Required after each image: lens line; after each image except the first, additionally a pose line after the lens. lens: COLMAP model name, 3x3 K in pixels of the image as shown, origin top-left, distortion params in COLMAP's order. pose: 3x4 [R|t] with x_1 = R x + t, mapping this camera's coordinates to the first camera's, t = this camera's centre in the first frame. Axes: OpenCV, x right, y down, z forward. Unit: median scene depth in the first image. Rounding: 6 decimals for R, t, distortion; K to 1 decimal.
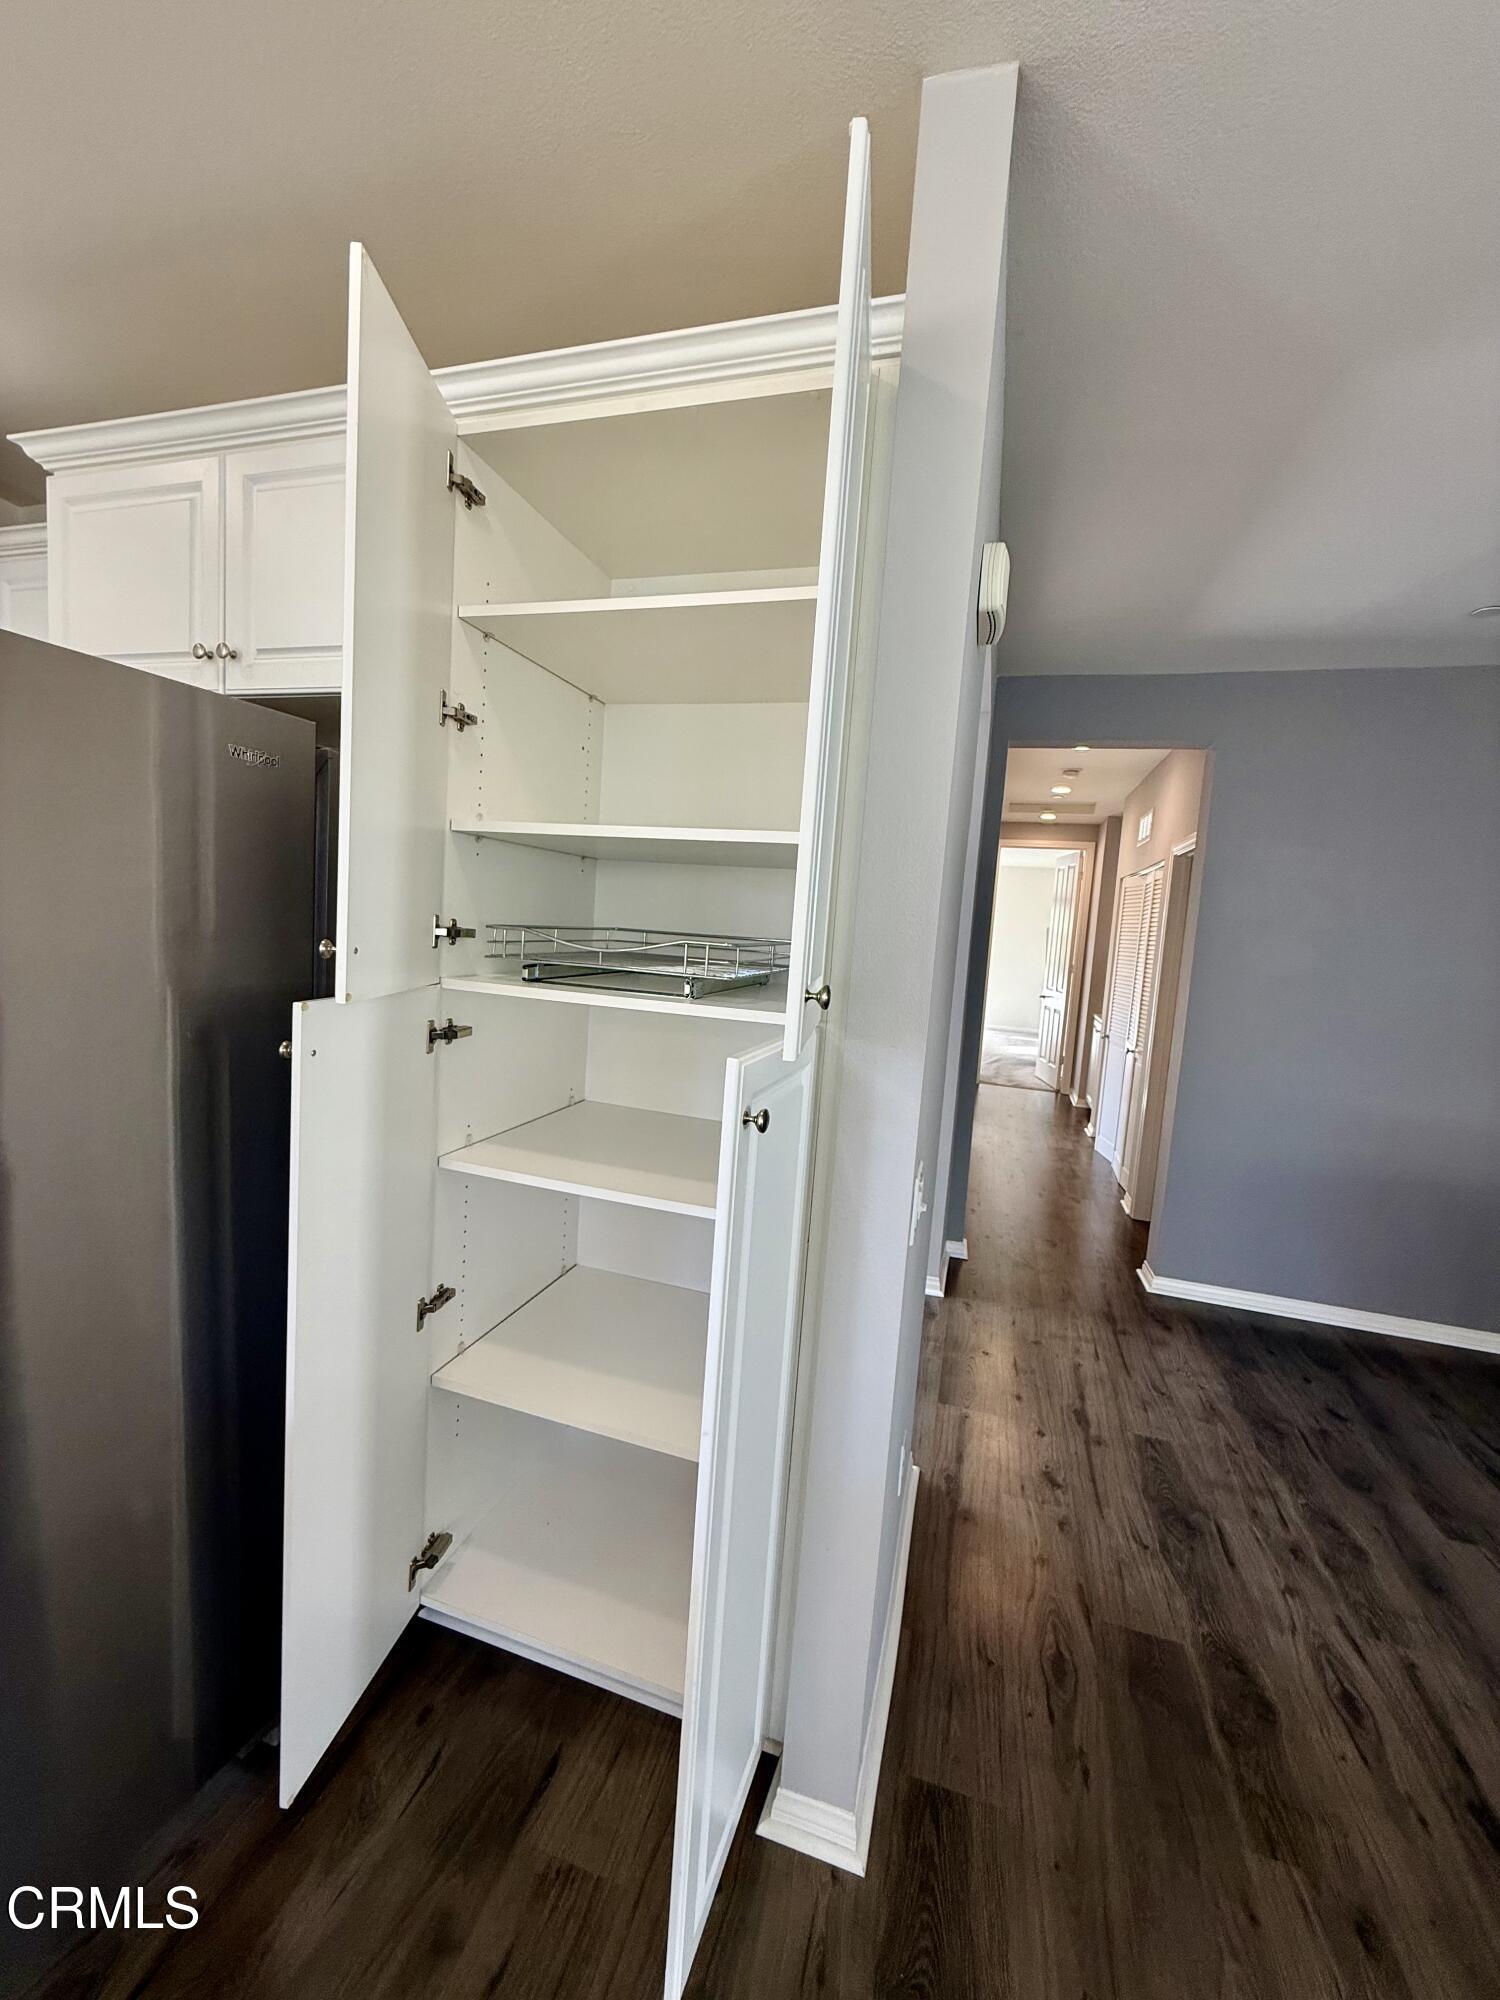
lens RADIAL K [[794.4, 0, 747.1], [0, 794.4, 998.1], [0, 0, 1]] dist [-0.002251, 0.000348]
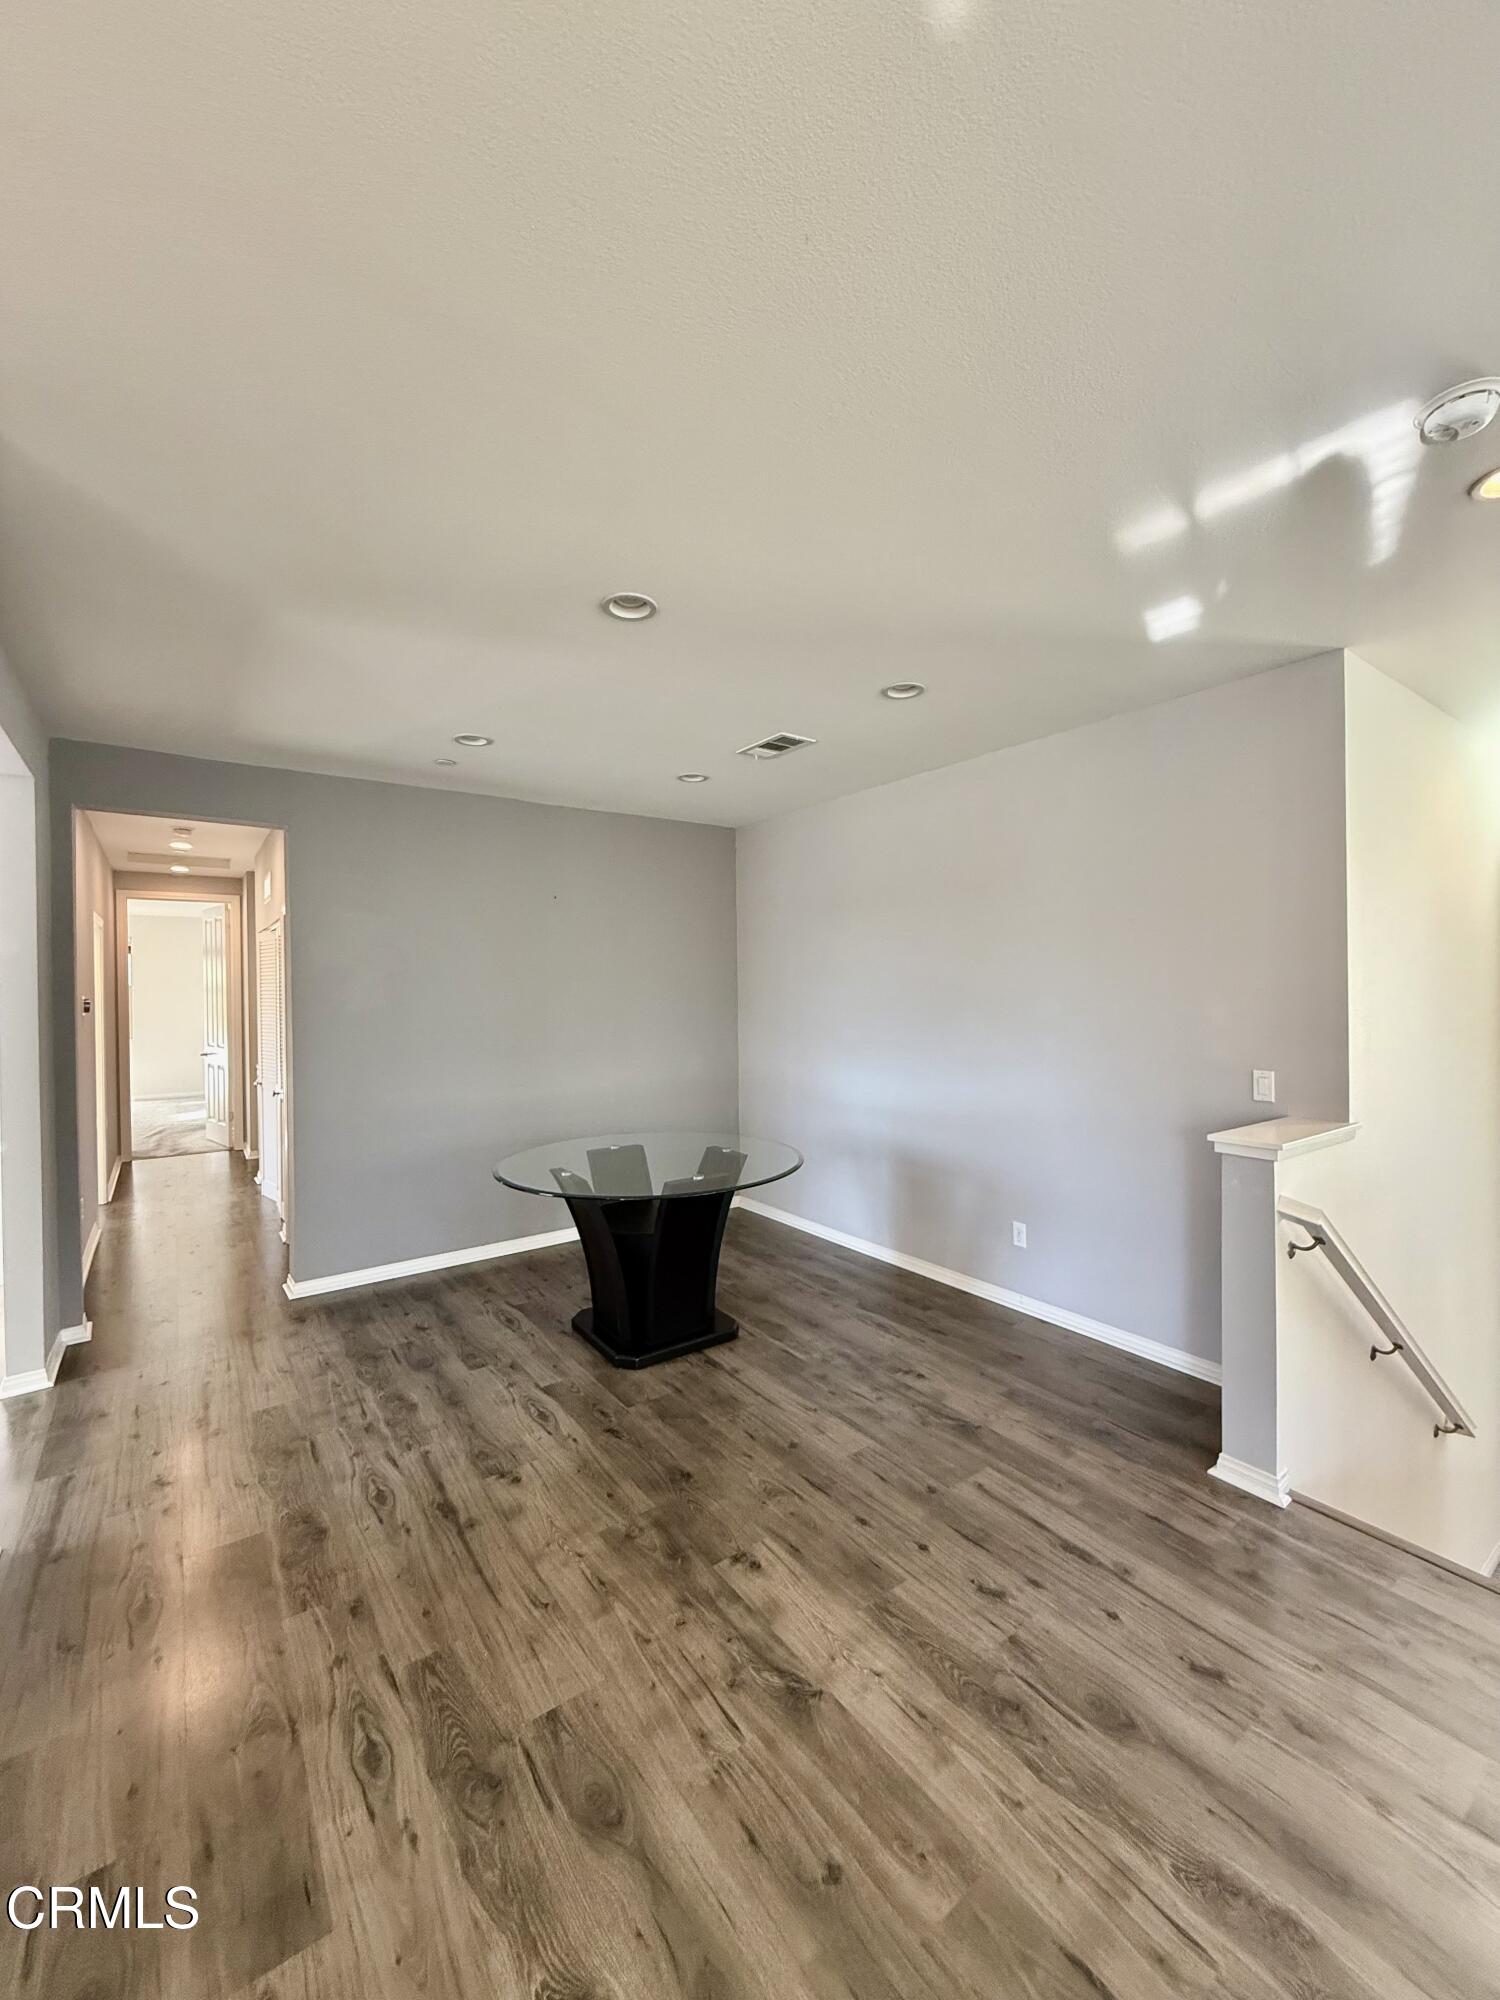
lens RADIAL K [[794.4, 0, 749.4], [0, 794.4, 1008.5], [0, 0, 1]] dist [-0.002251, 0.000348]
pose [[0.600877, -0.095683, 0.793594, 0.047809], [0.128961, 0.991408, 0.021889, 0.020231], [-0.788870, 0.089190, 0.608054, -0.335692]]
